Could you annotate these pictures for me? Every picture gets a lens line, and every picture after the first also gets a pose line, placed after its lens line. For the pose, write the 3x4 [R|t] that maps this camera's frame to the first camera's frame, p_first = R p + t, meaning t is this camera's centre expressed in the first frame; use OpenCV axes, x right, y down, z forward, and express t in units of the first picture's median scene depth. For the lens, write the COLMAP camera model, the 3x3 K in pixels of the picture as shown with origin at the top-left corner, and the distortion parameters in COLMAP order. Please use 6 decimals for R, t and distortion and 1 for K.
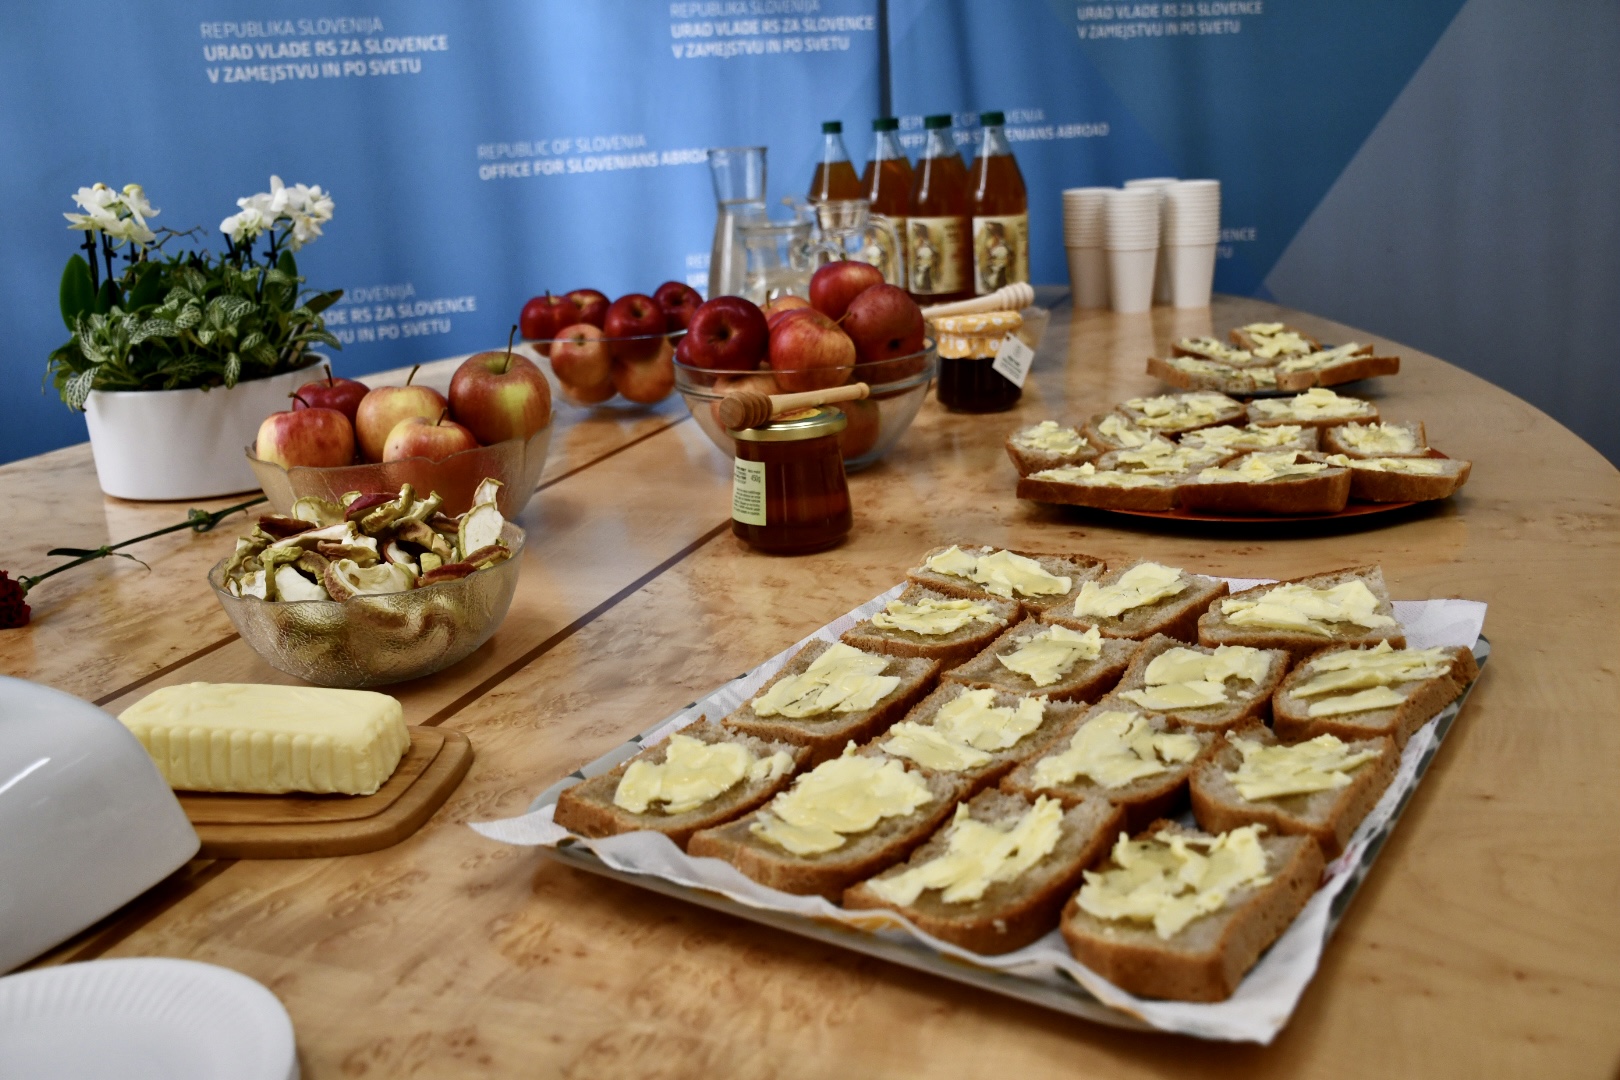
lens RADIAL K [[1533.2, 0, 810.0], [0, 1533.2, 540.0], [0, 0, 1]] dist [-0.124351, 0.360111]
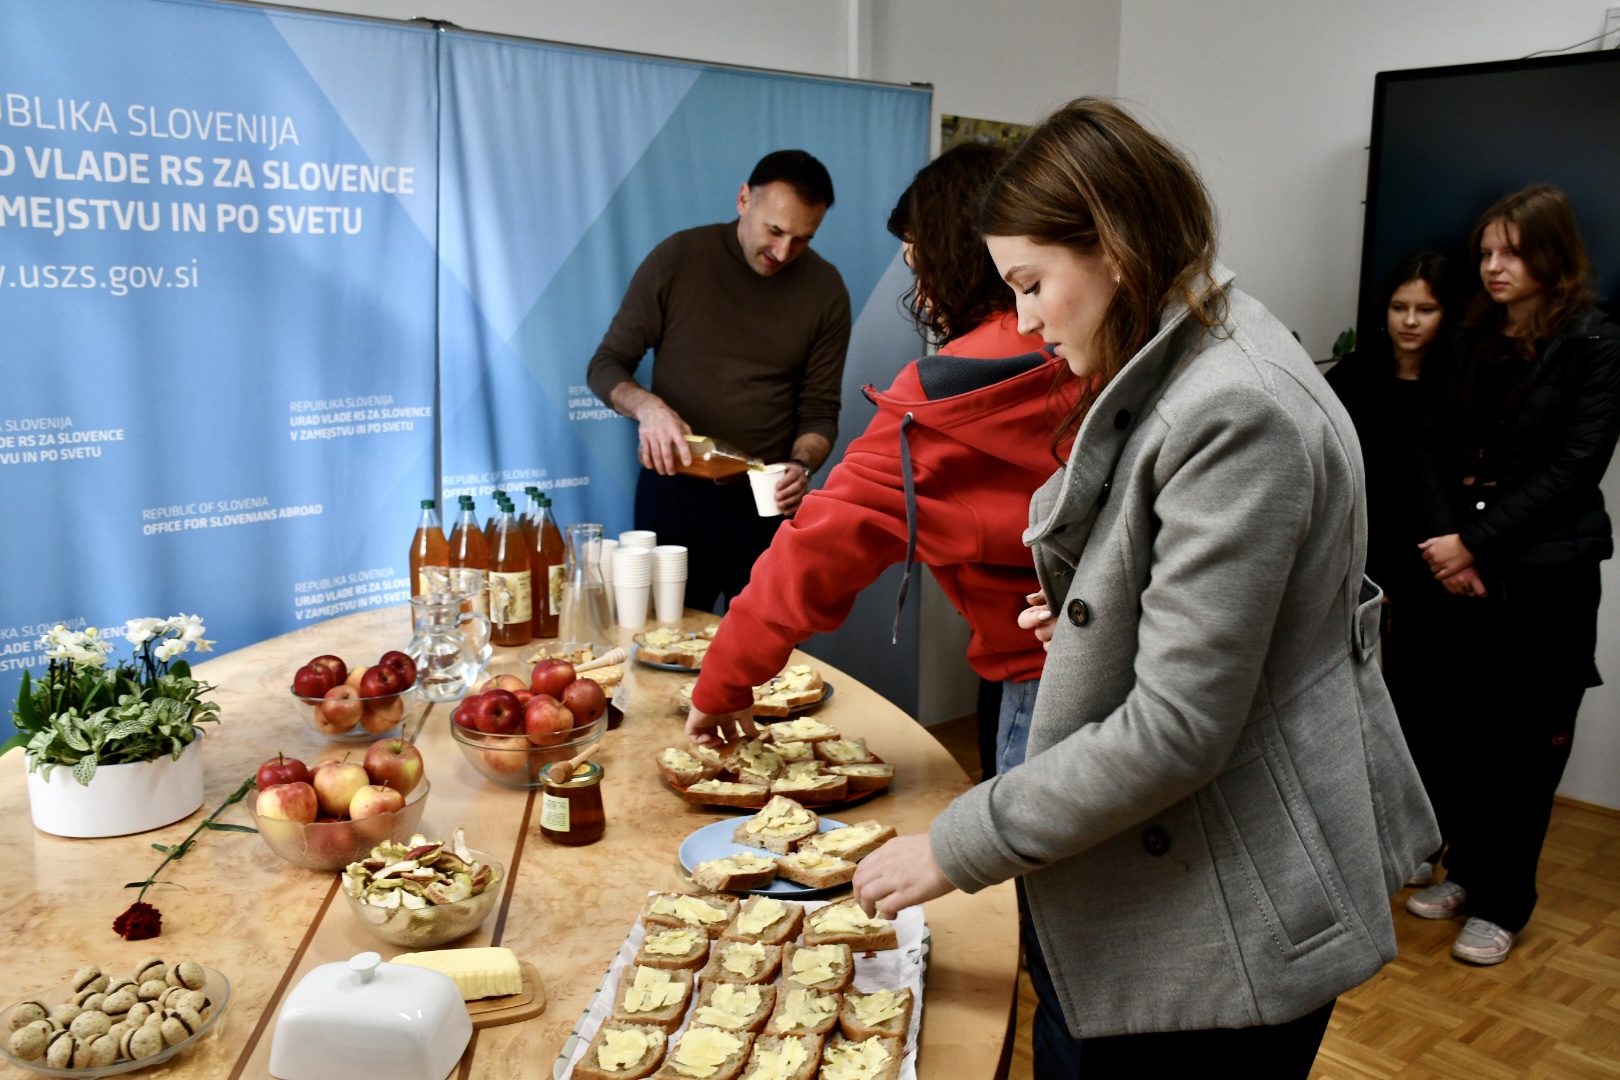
lens RADIAL K [[1549.3, 0, 810.0], [0, 1549.3, 540.0], [0, 0, 1]] dist [-0.042198, 0.027820]
pose [[0.895721, -0.012585, 0.444438, -0.300007], [0.056251, 0.994775, -0.085199, -0.093075], [-0.441044, 0.101315, 0.891749, -0.427616]]
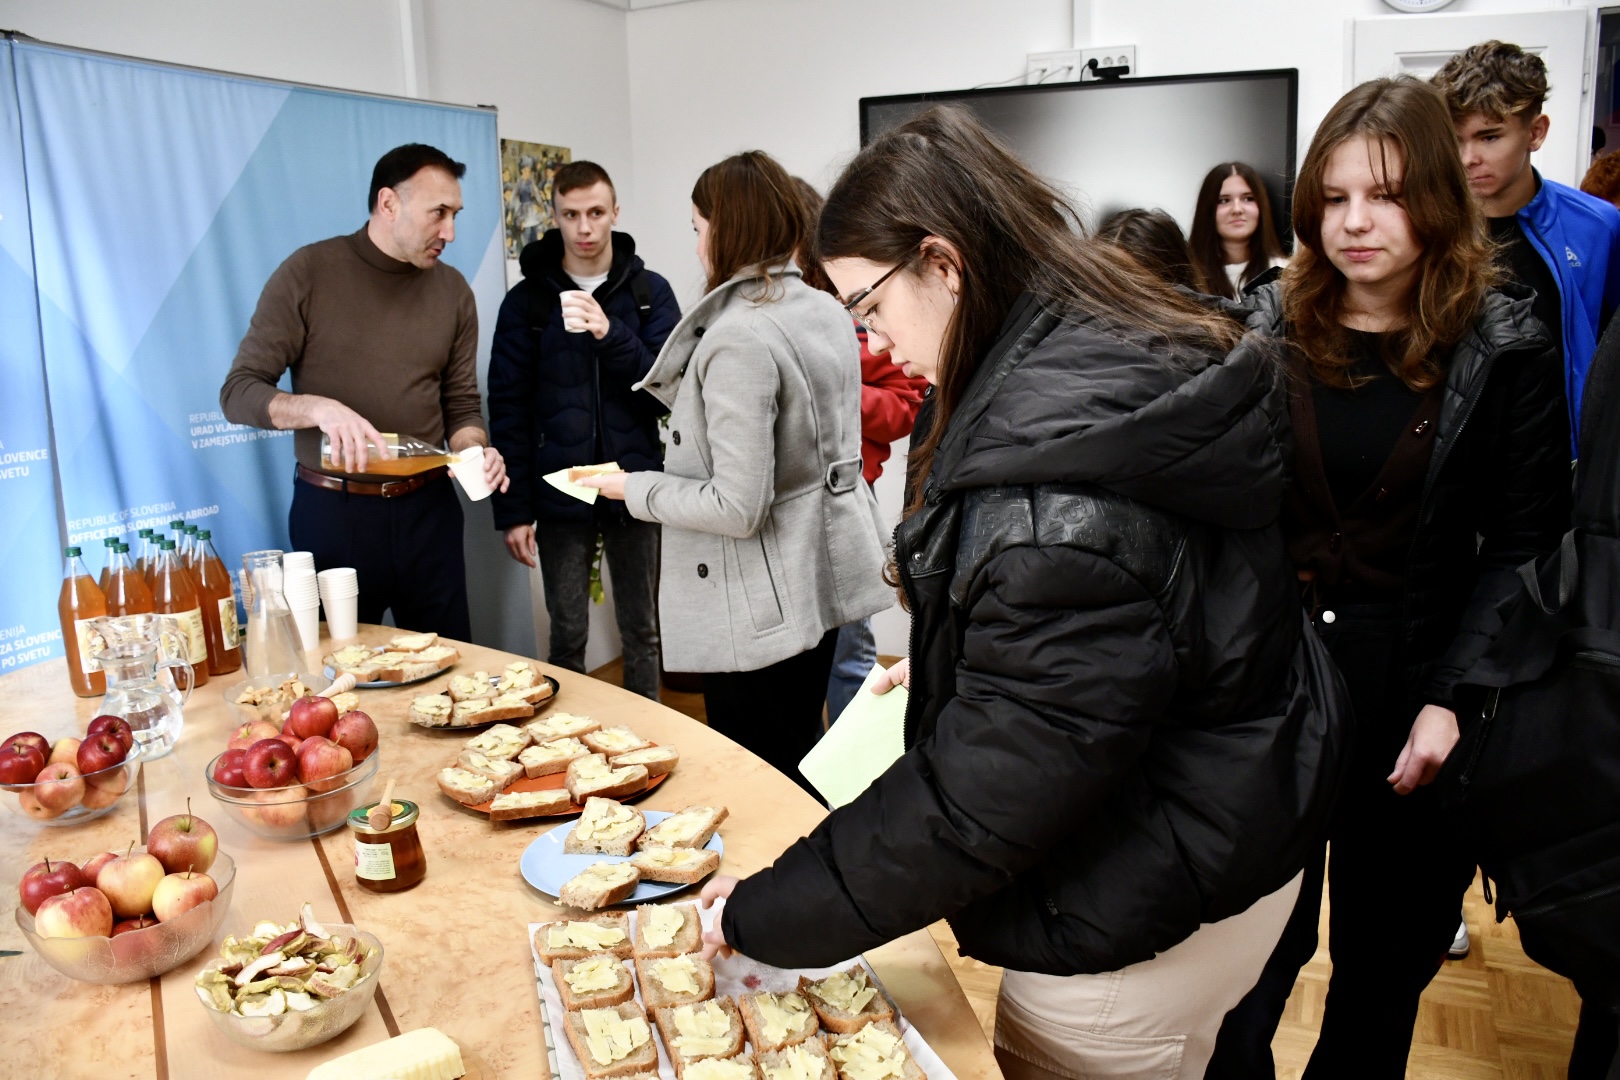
lens RADIAL K [[1306.8, 0, 810.0], [0, 1306.8, 540.0], [0, 0, 1]] dist [-0.123848, 0.088063]
pose [[0.646087, -0.119316, 0.753880, -0.388425], [0.198771, 0.979927, -0.015257, -0.134768], [-0.736927, 0.159707, 0.656835, -0.184996]]
